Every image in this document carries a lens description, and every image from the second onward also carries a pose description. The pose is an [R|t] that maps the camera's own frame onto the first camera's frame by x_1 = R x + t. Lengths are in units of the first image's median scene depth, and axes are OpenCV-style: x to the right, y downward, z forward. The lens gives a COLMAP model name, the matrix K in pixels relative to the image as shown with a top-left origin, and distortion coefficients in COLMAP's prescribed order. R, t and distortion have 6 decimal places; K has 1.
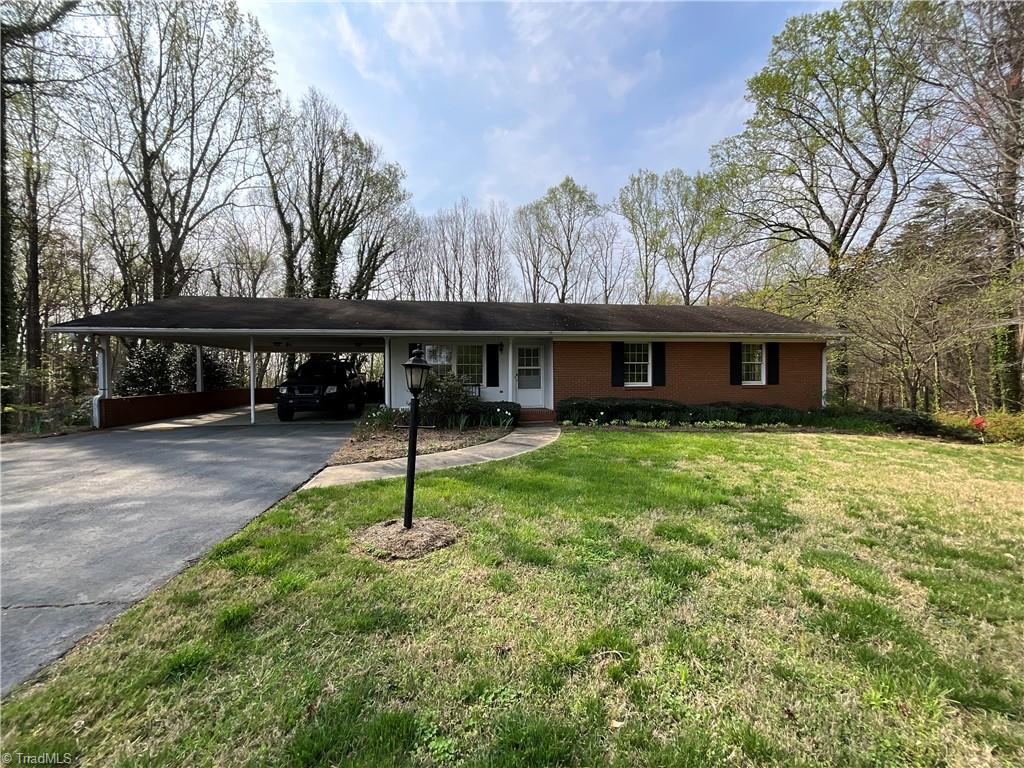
lens RADIAL K [[406.9, 0, 514.6], [0, 406.9, 379.6], [0, 0, 1]] dist [0.002982, 0.000087]
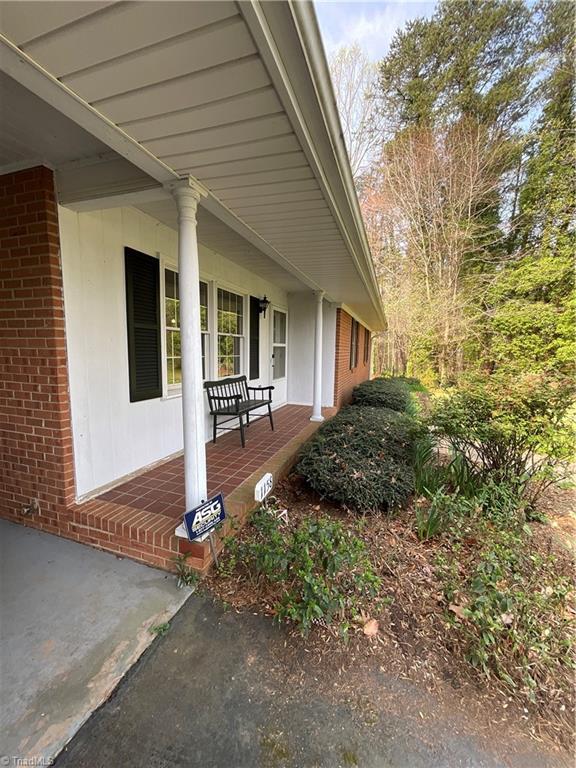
lens RADIAL K [[310.4, 0, 288.0], [0, 310.4, 384.0], [0, 0, 1]] dist [-0.001345, 0.000063]
pose [[0.446727, -0.088981, 0.890235, -0.327287], [-0.007891, 0.994611, 0.103373, -0.016273], [-0.894636, -0.053205, 0.443617, 0.671136]]
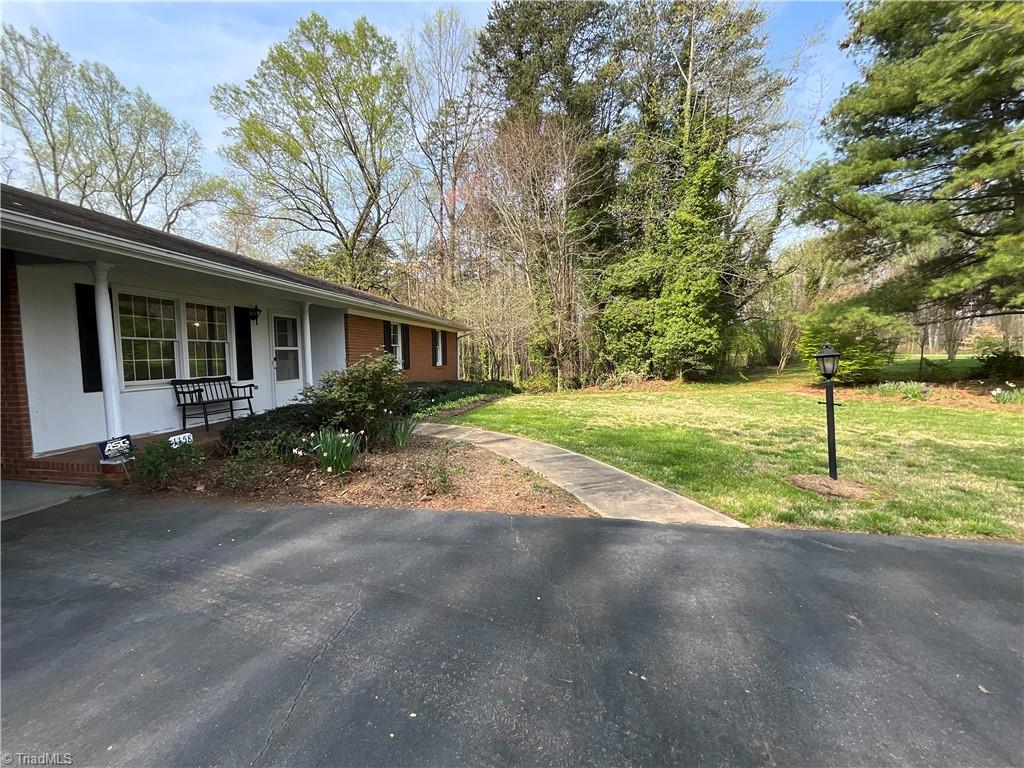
lens RADIAL K [[412.5, 0, 513.0], [0, 412.5, 384.1], [0, 0, 1]] dist [-0.000487, -0.000701]
pose [[0.267584, -0.070426, 0.960957, -0.437368], [0.019459, 0.997517, 0.067687, -0.008547], [-0.963338, 0.000587, 0.268290, 0.404220]]
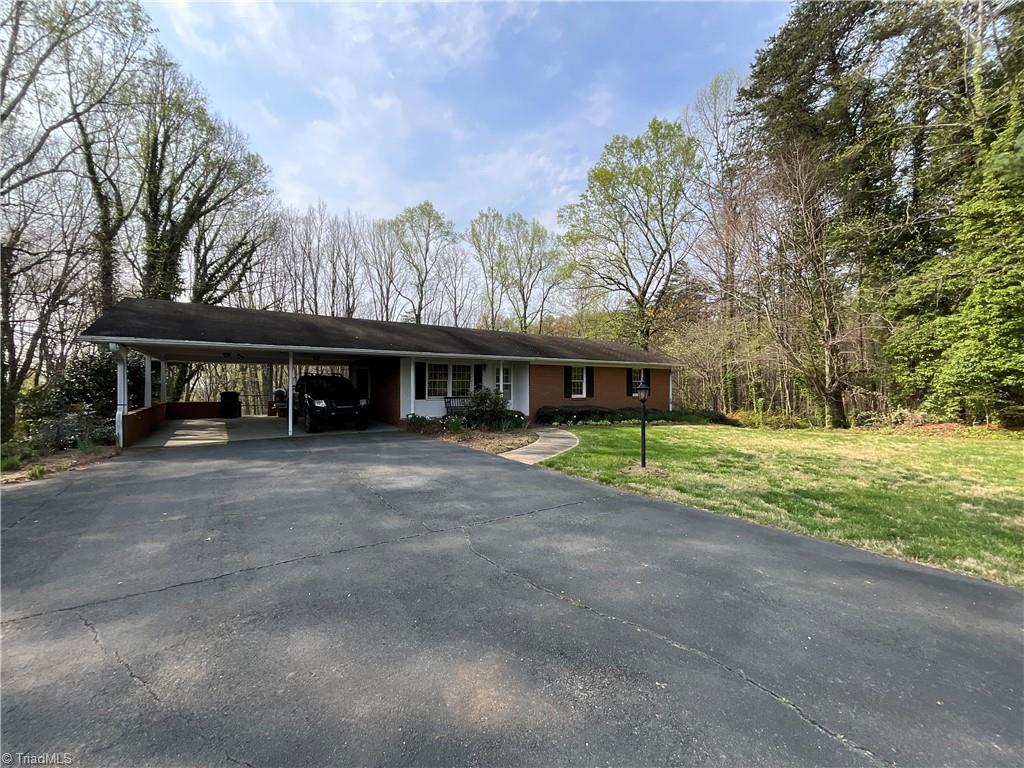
lens RADIAL K [[413.8, 0, 516.1], [0, 413.8, 384.4], [0, 0, 1]] dist [-0.001345, 0.000063]
pose [[0.894320, 0.006213, 0.447385, -0.431865], [0.004692, 0.999718, -0.023263, 0.002689], [-0.447404, 0.022904, 0.894039, -0.146634]]
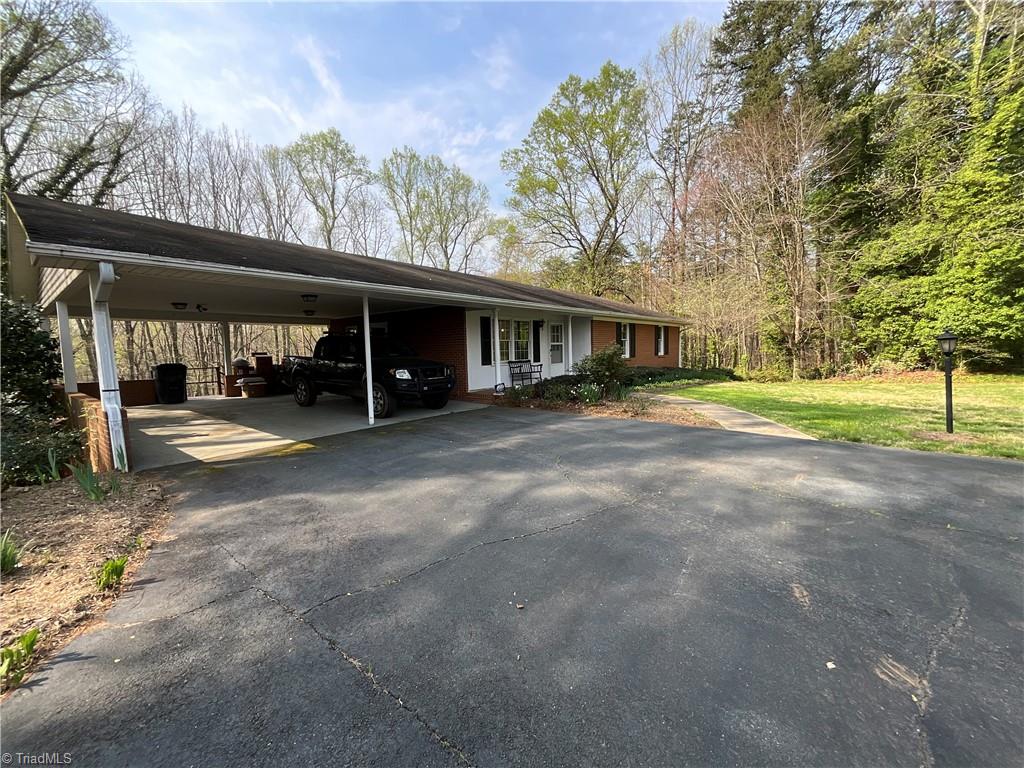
lens RADIAL K [[409.7, 0, 512.0], [0, 409.7, 384.0], [0, 0, 1]] dist [-0.005788, -0.000406]
pose [[0.735406, -0.071363, 0.673858, -0.670170], [0.032900, 0.997027, 0.069682, -0.002196], [-0.676827, -0.029075, 0.735567, 0.247719]]
